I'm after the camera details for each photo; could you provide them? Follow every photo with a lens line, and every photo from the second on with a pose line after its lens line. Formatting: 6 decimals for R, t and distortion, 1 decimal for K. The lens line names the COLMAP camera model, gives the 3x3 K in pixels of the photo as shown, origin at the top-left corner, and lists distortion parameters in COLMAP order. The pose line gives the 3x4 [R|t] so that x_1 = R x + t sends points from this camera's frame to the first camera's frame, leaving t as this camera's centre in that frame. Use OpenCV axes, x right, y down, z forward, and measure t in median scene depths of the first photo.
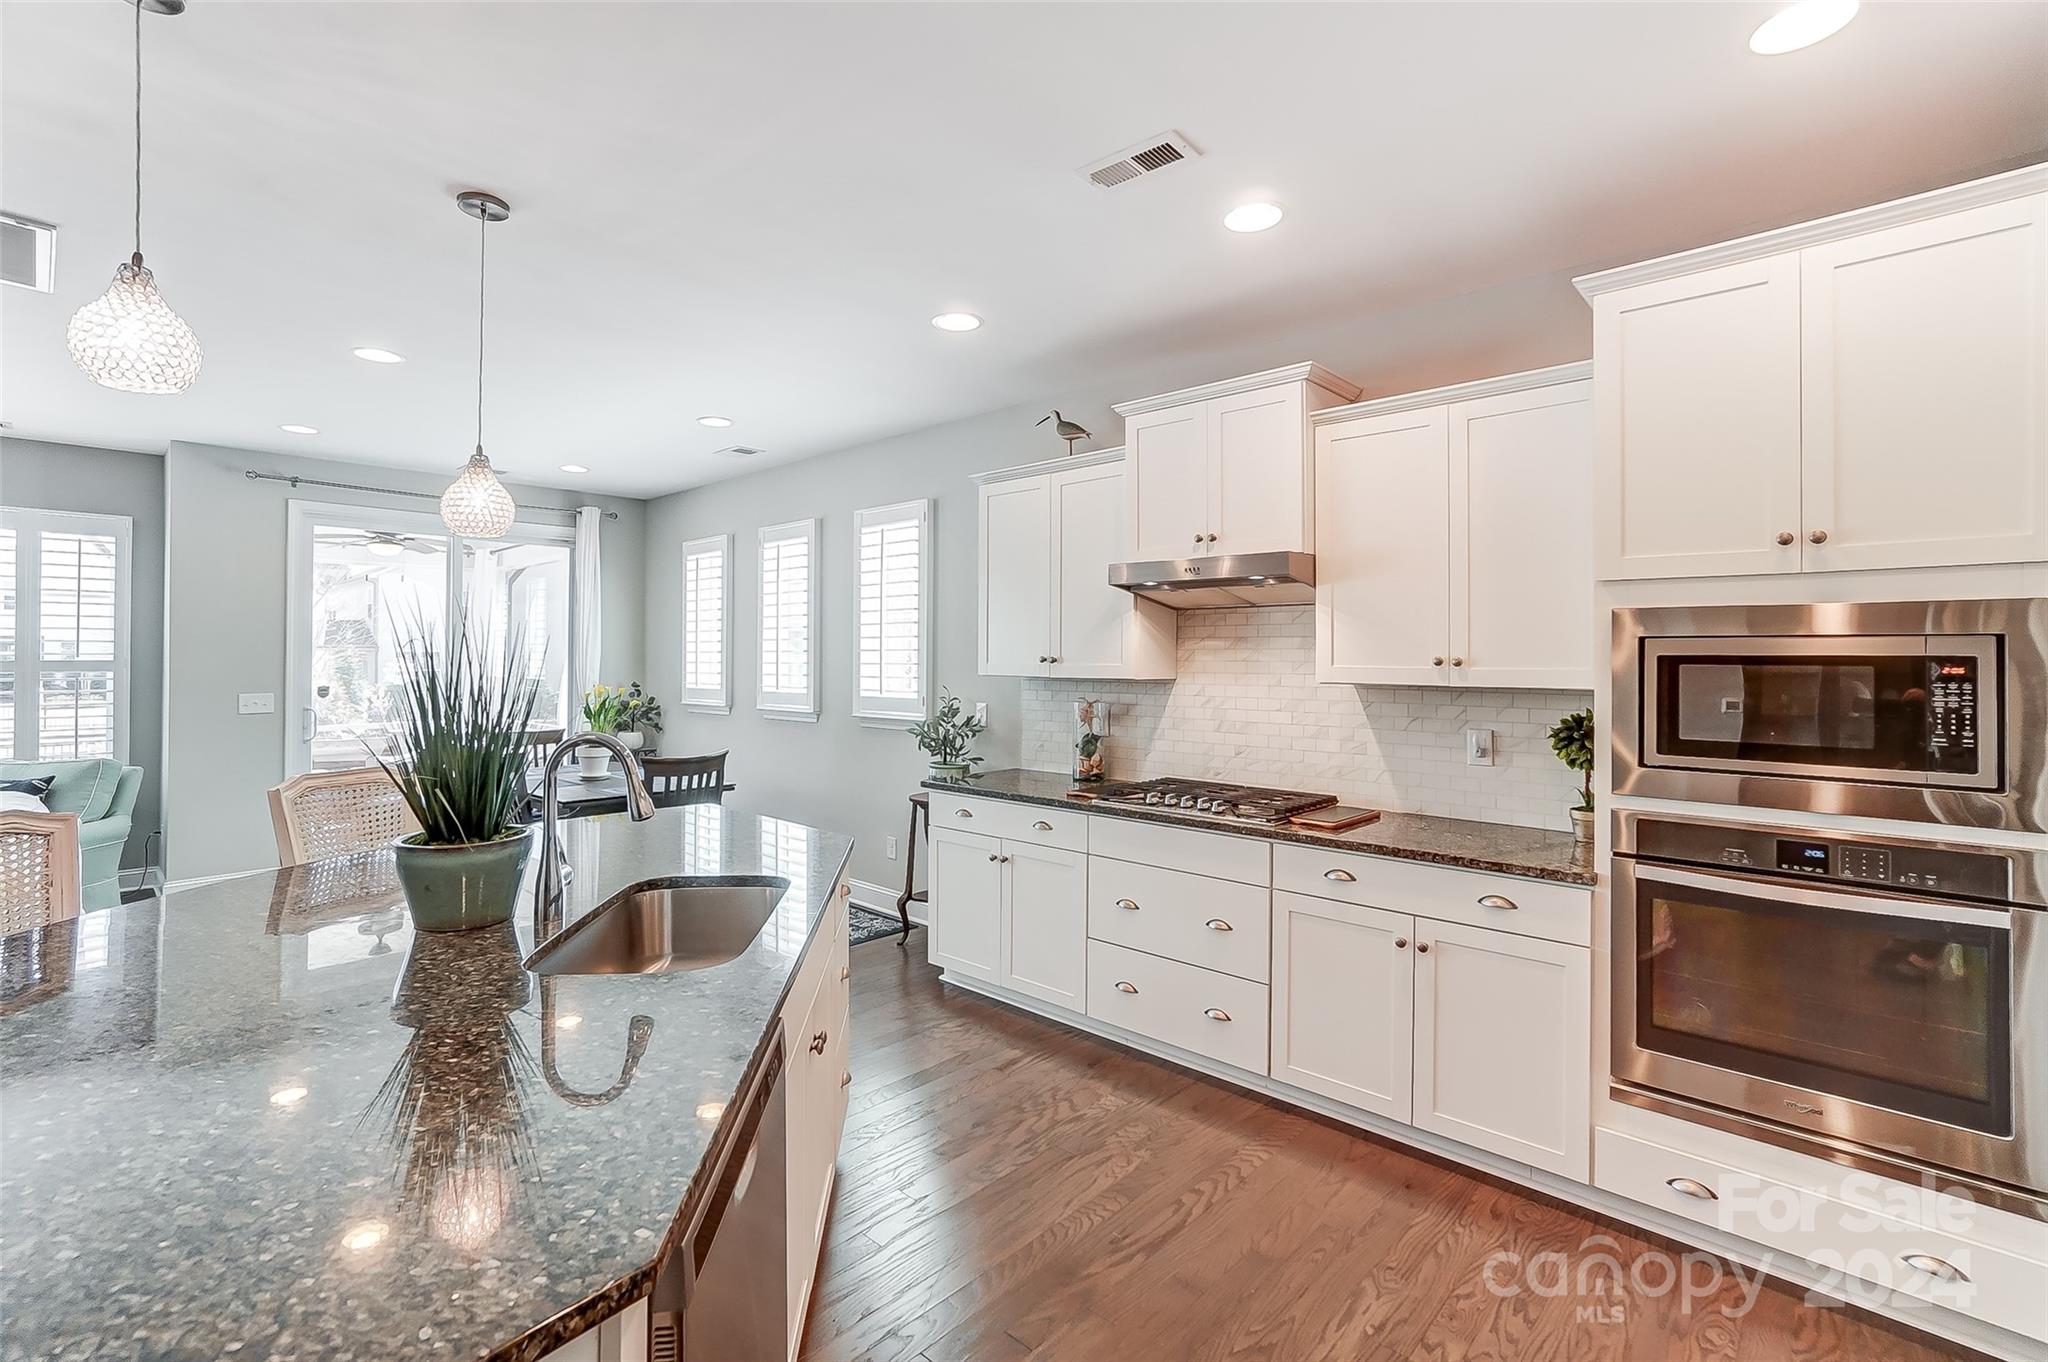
lens RADIAL K [[918.6, 0, 1012.0], [0, 918.6, 651.3], [0, 0, 1]] dist [-0.023208, 0.008978]
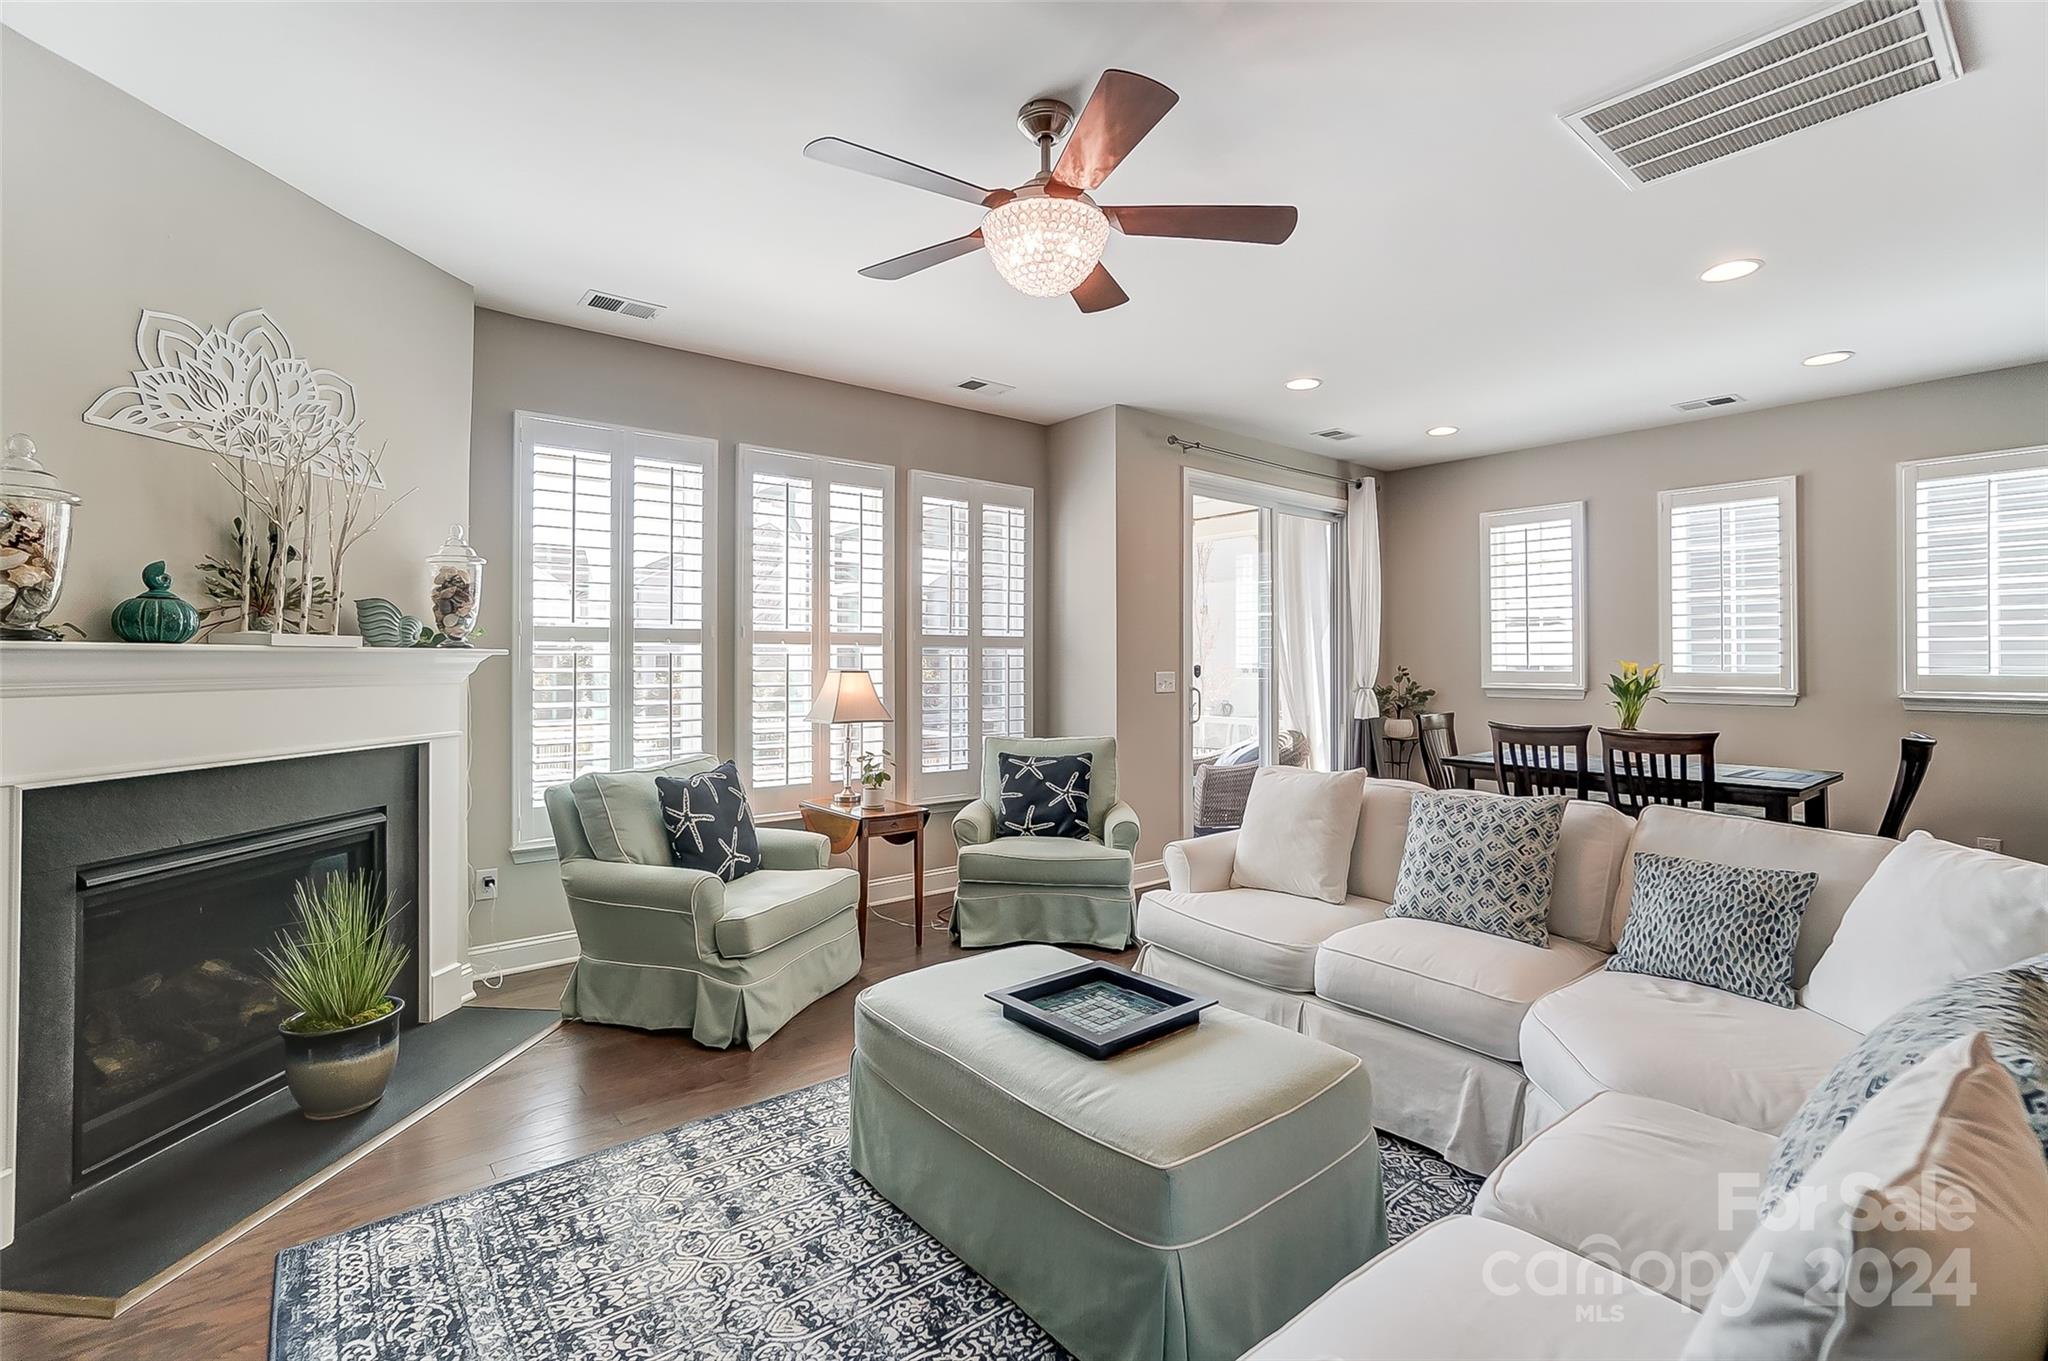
lens RADIAL K [[911.1, 0, 1022.6], [0, 911.1, 640.4], [0, 0, 1]] dist [-0.025560, 0.012716]
pose [[0.991845, -0.000131, -0.127448, -1.339613], [-0.001410, 0.999927, -0.012003, 0.039649], [0.127441, 0.012085, 0.991773, 0.074103]]
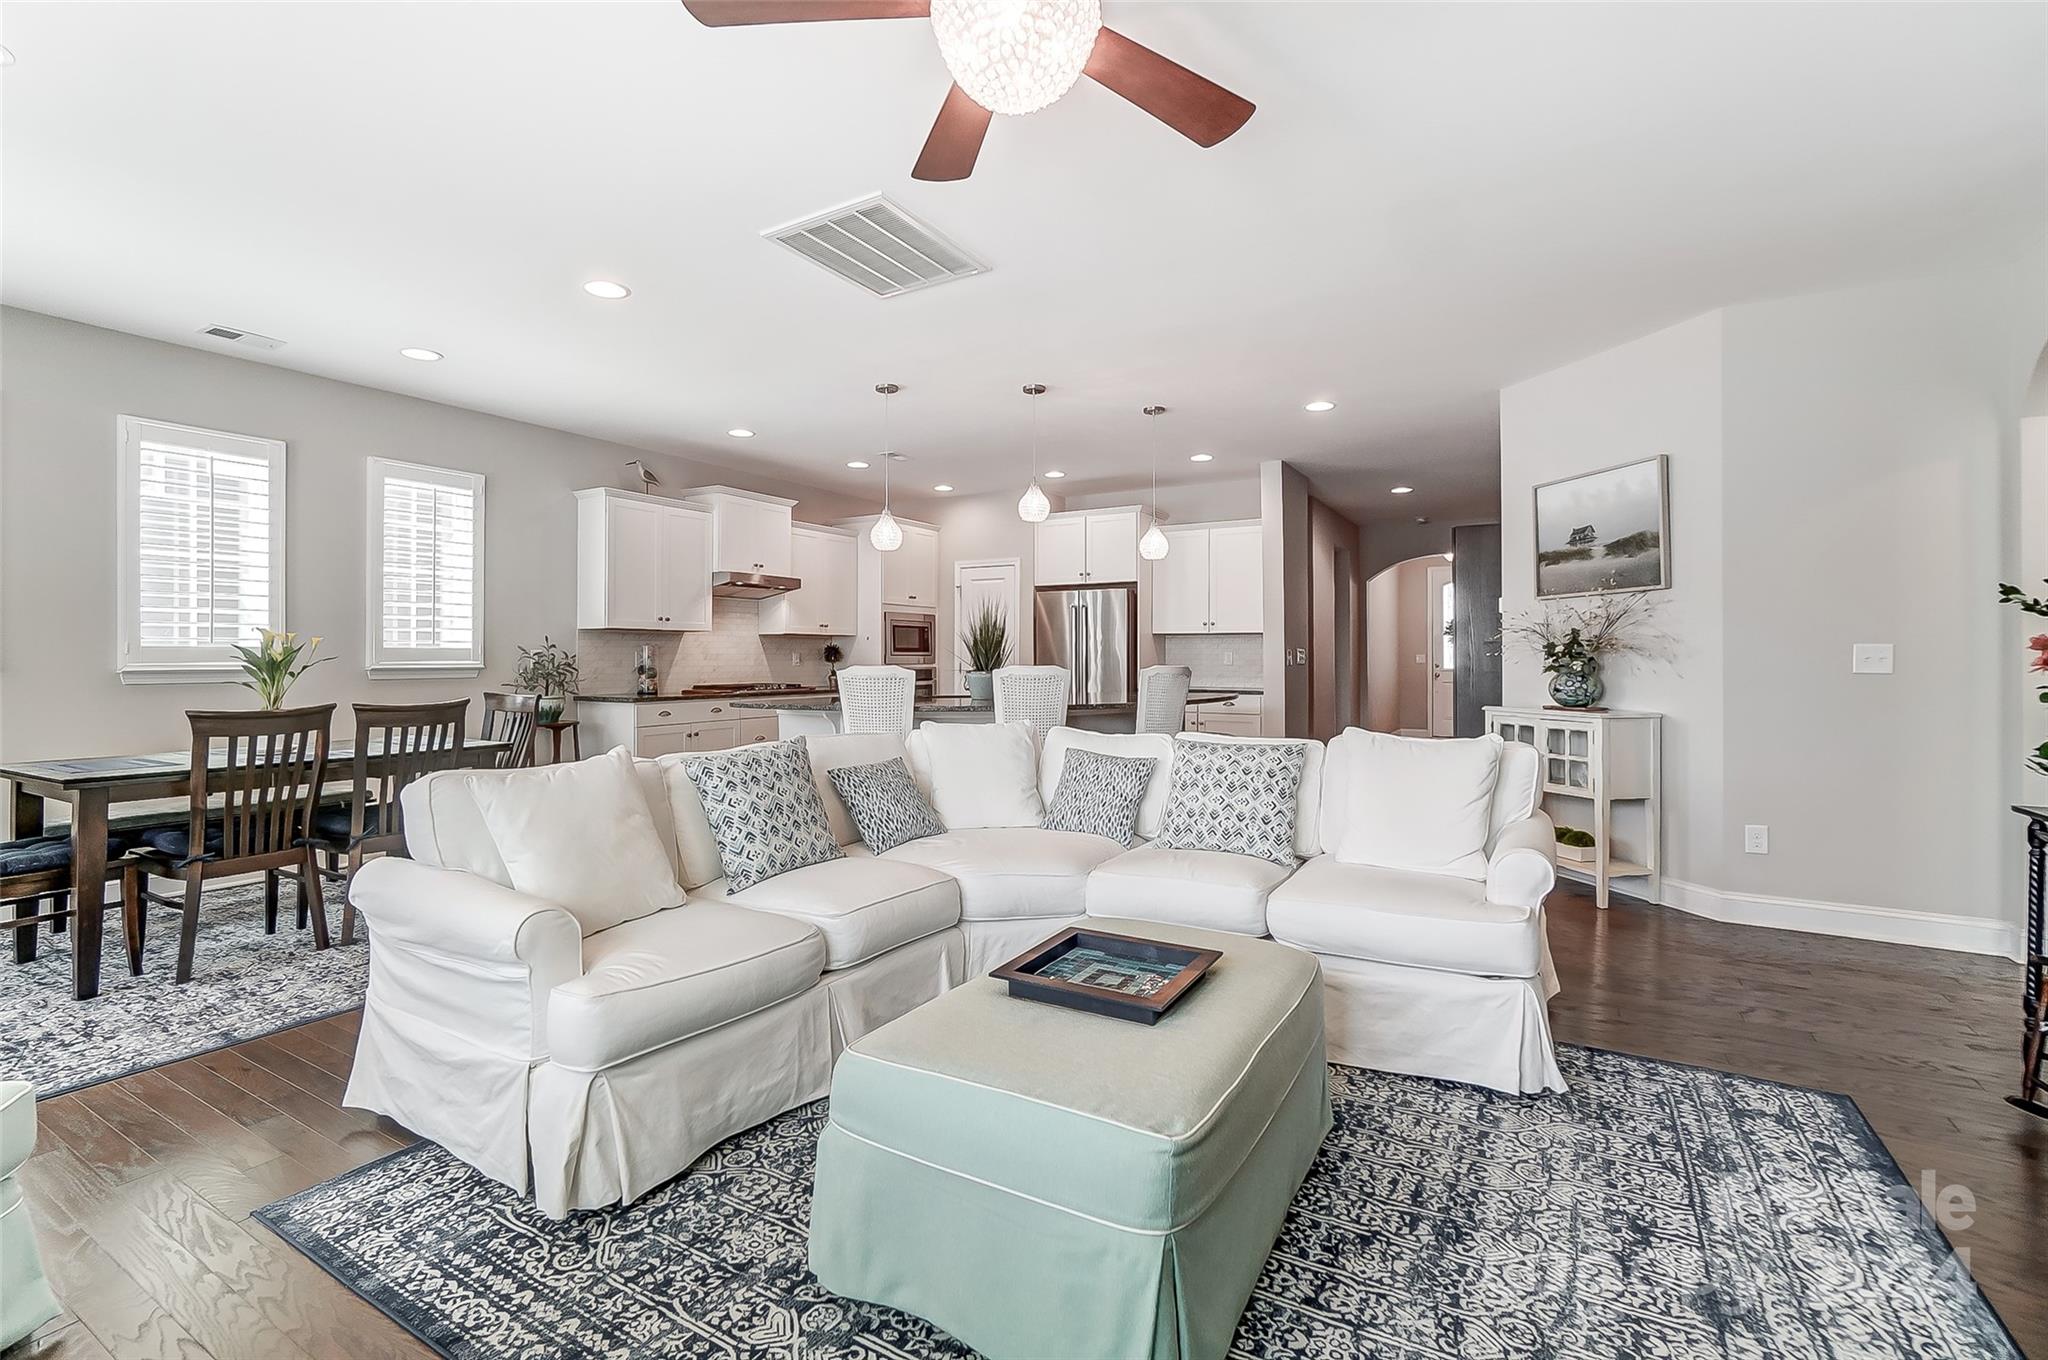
lens RADIAL K [[918.6, 0, 1012.0], [0, 918.6, 650.3], [0, 0, 1]] dist [-0.023208, 0.008978]
pose [[-0.212023, 0.003768, 0.977257, -1.877121], [-0.007497, 0.999957, -0.005483, 0.077149], [-0.977236, -0.008489, -0.211986, 0.820051]]
